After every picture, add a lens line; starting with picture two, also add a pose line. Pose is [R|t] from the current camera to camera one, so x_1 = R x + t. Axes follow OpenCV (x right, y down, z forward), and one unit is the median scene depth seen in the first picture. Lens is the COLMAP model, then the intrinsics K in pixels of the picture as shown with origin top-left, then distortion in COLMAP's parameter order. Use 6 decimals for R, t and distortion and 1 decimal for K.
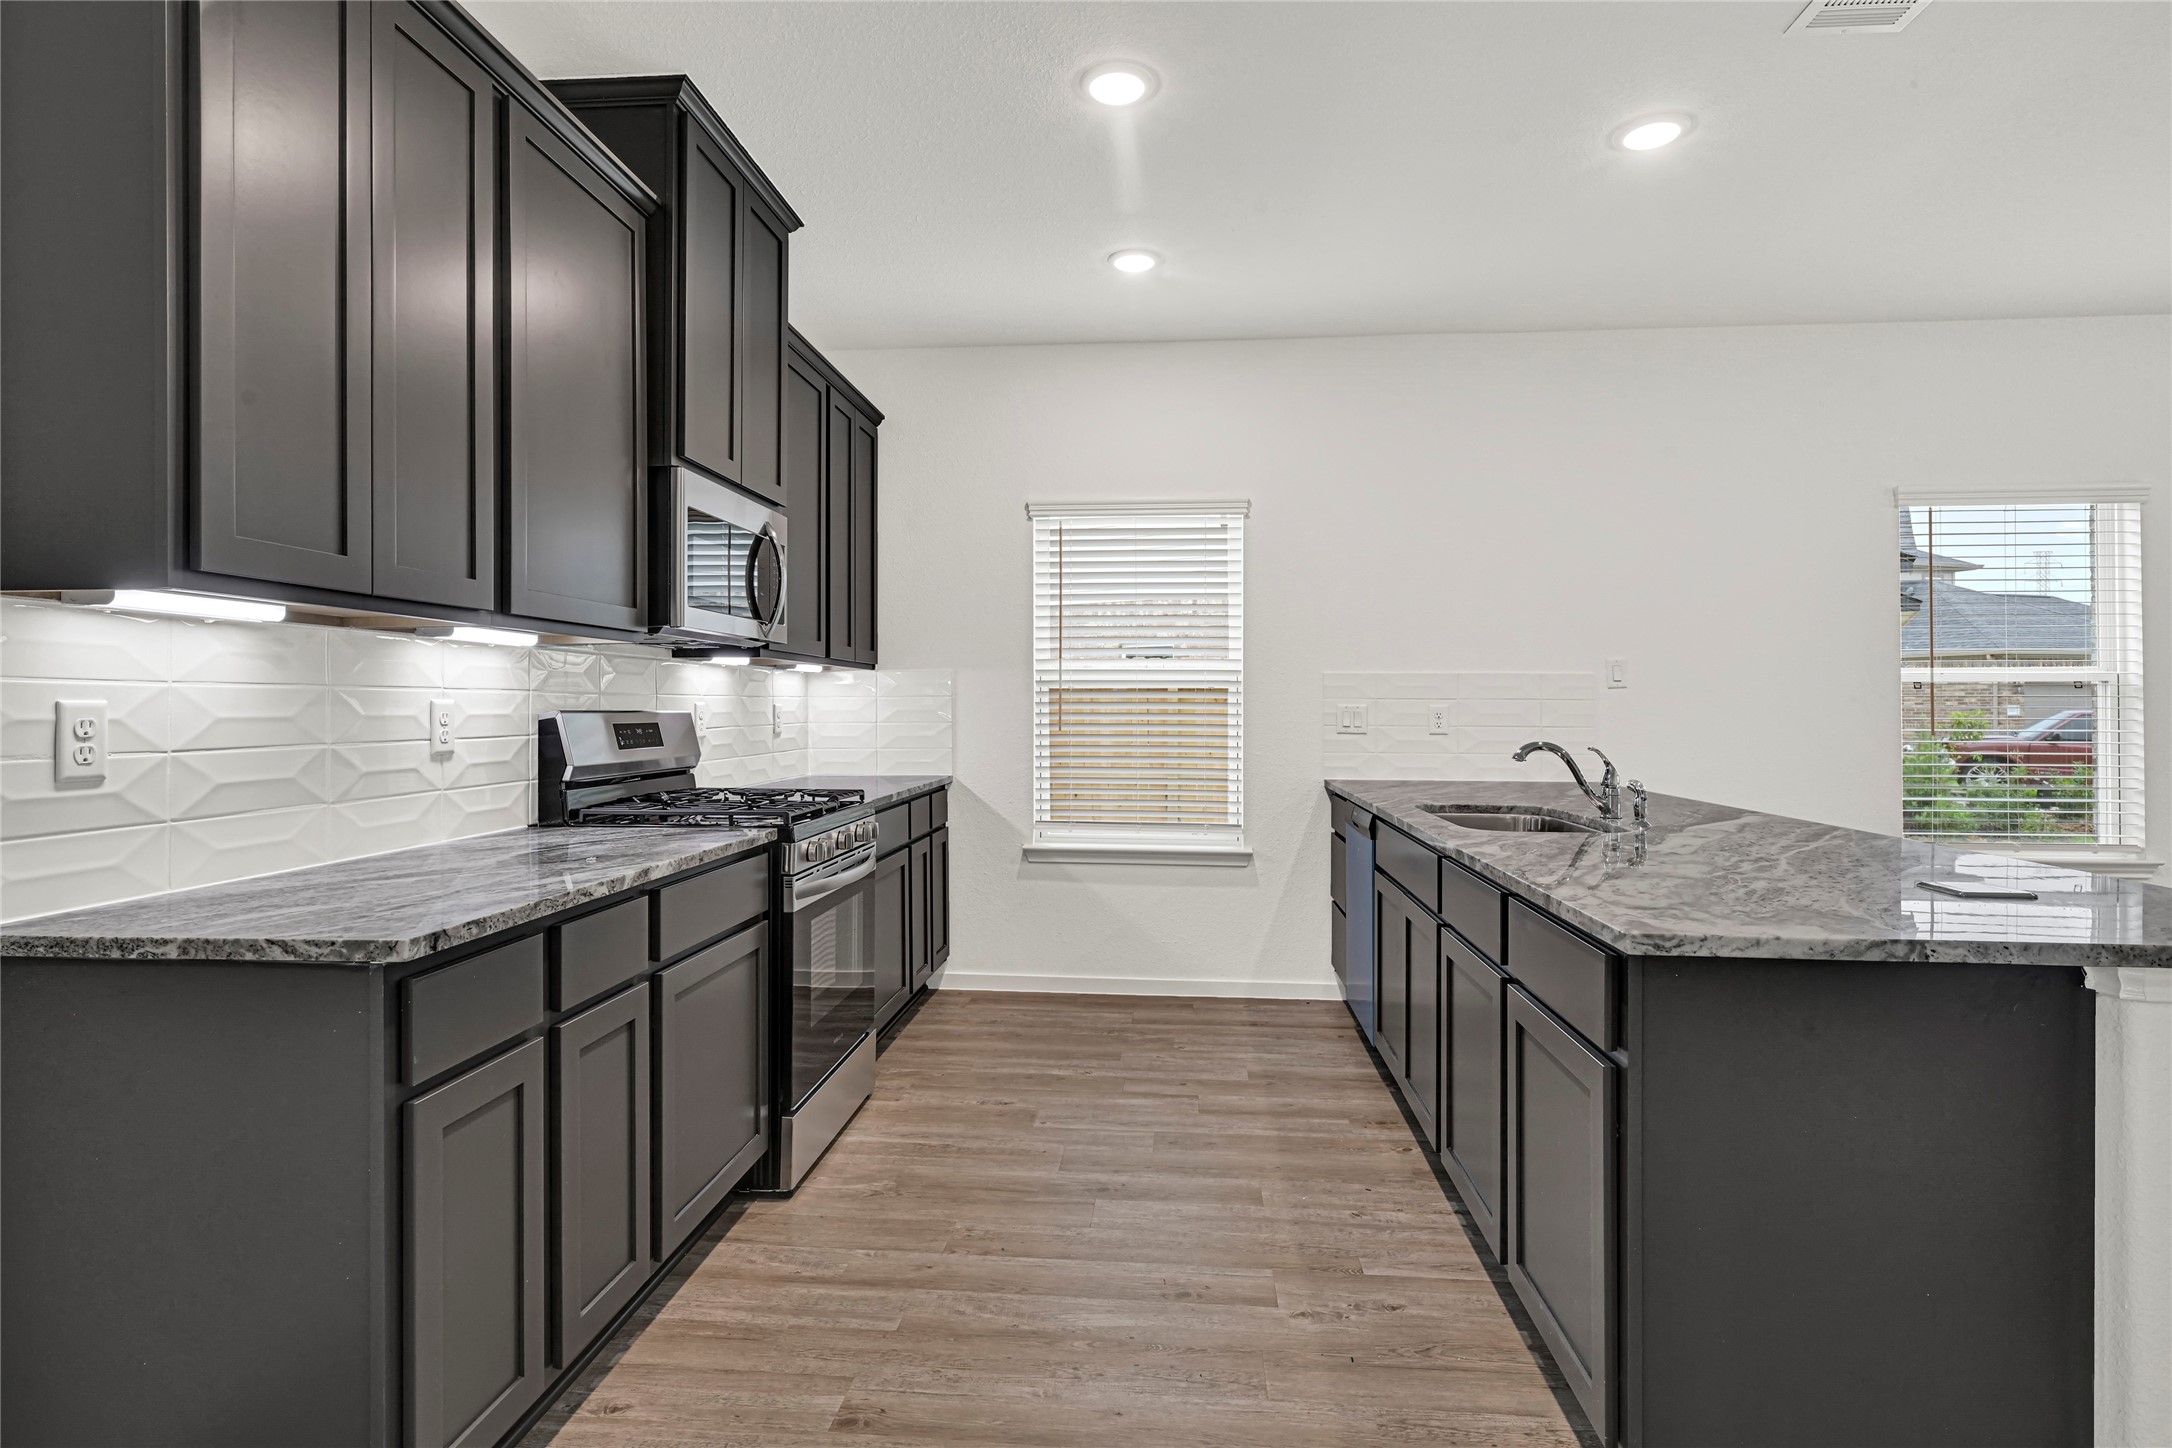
lens RADIAL K [[884.0, 0, 1086.2], [0, 884.0, 716.5], [0, 0, 1]] dist [-0.000344, -0.000011]
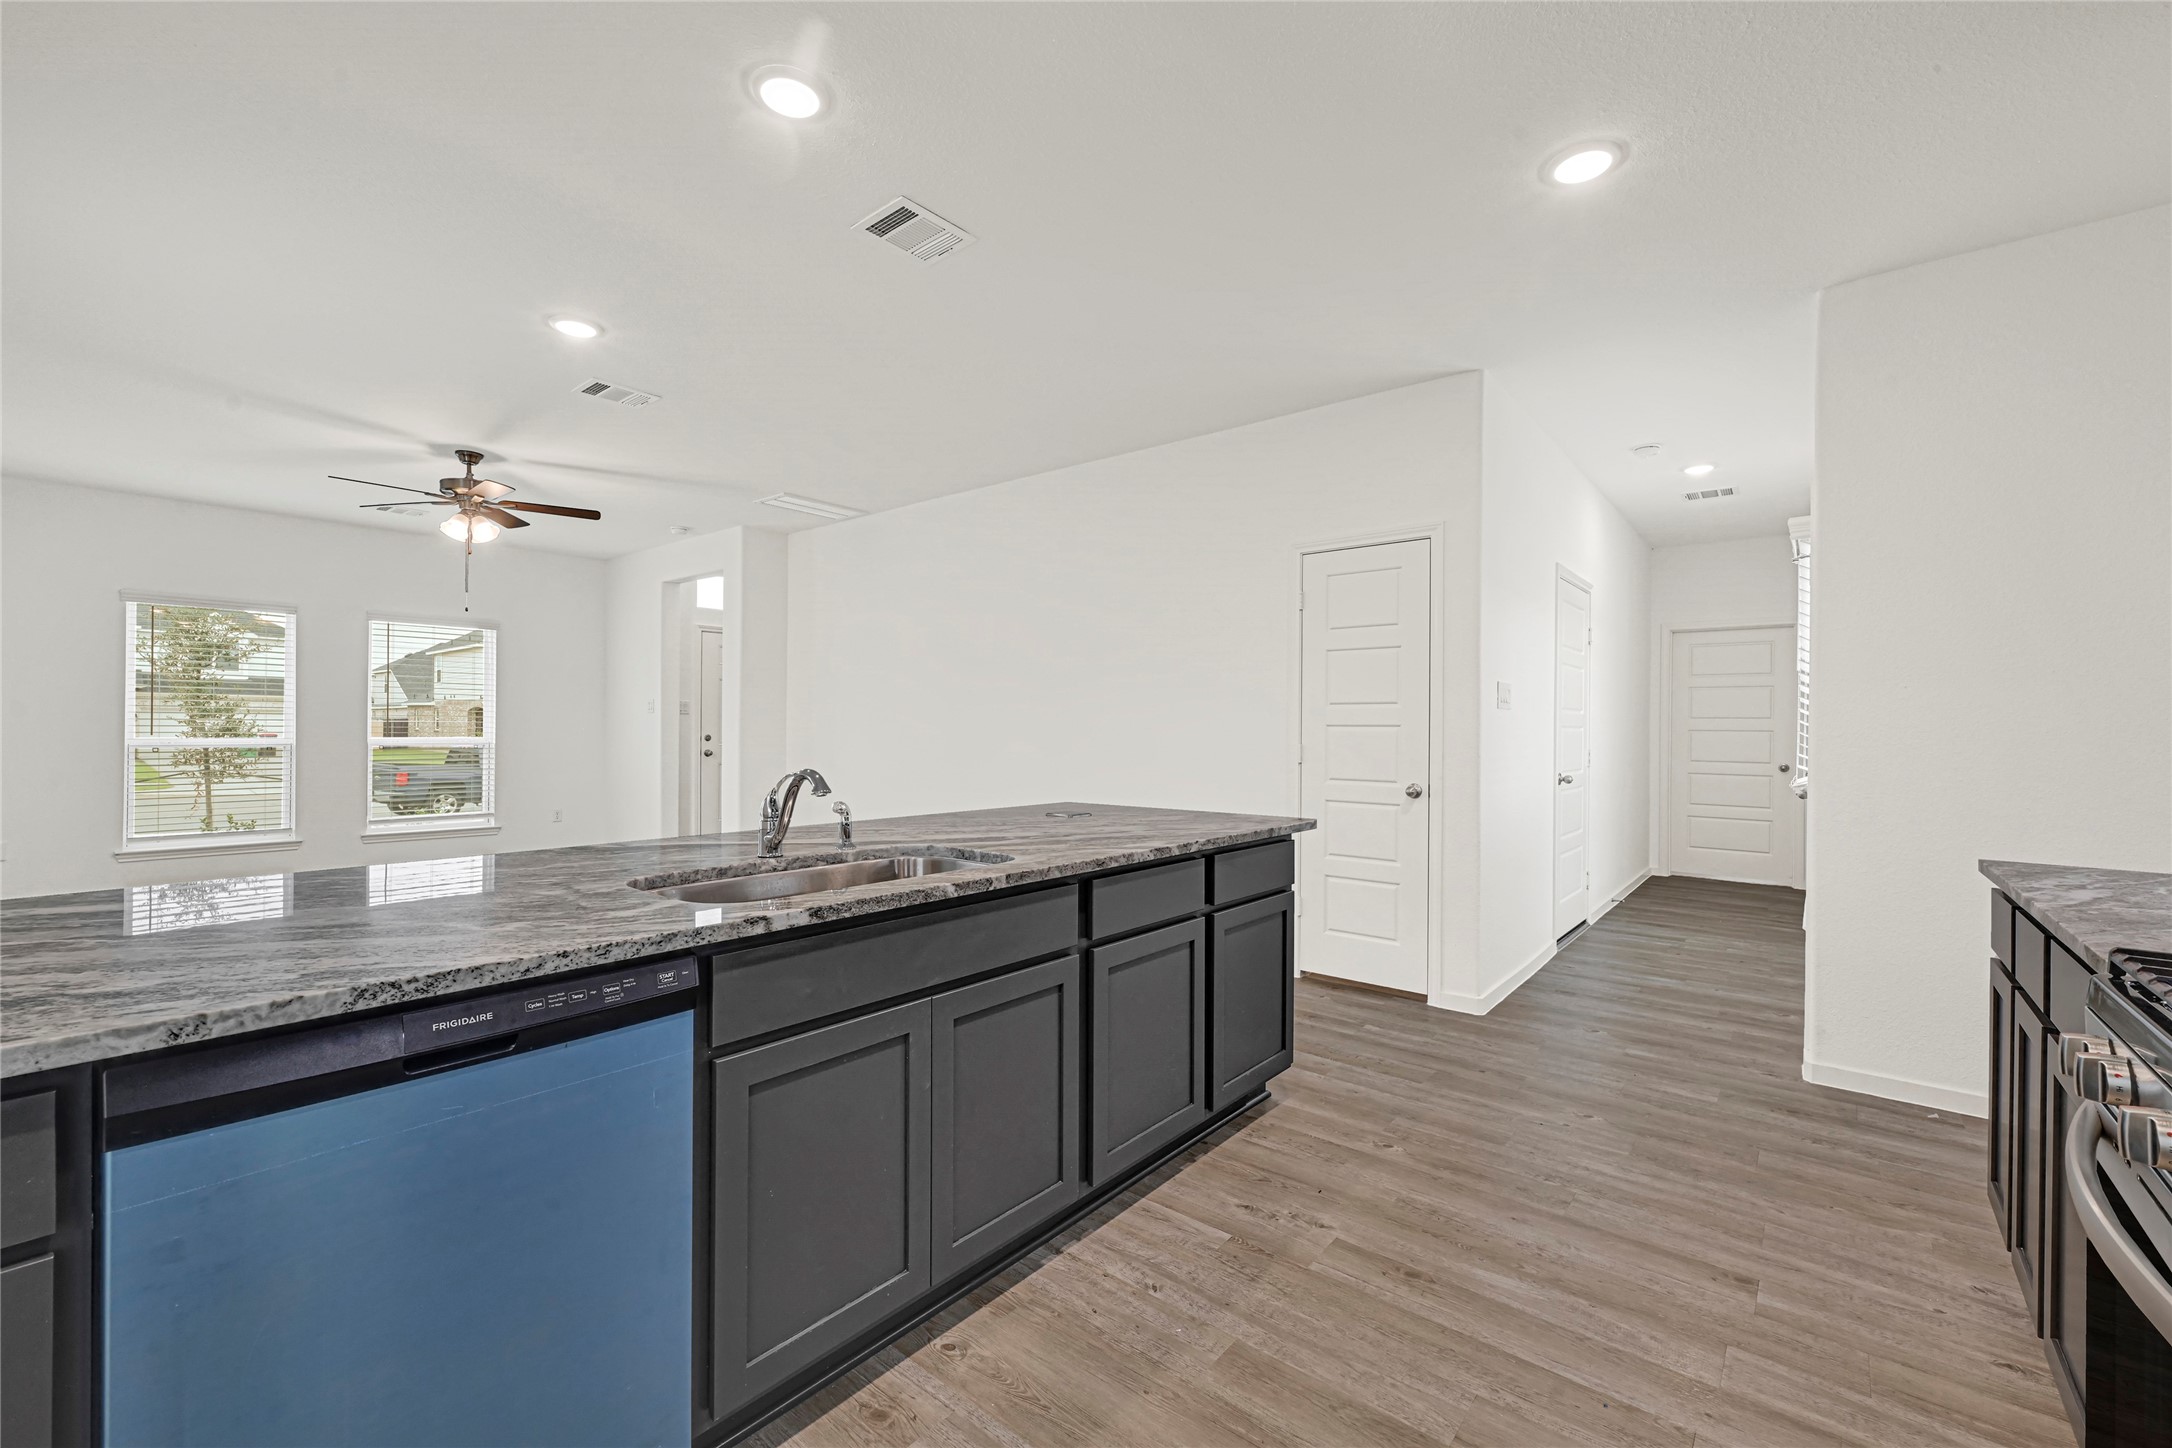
lens RADIAL K [[875.9, 0, 1085.4], [0, 875.9, 724.7], [0, 0, 1]] dist [0.002175, 0.000131]
pose [[-0.807247, -0.006075, 0.590183, -0.198905], [-0.002483, 0.999973, 0.006897, -0.026089], [-0.590209, 0.004102, -0.807240, 2.126489]]
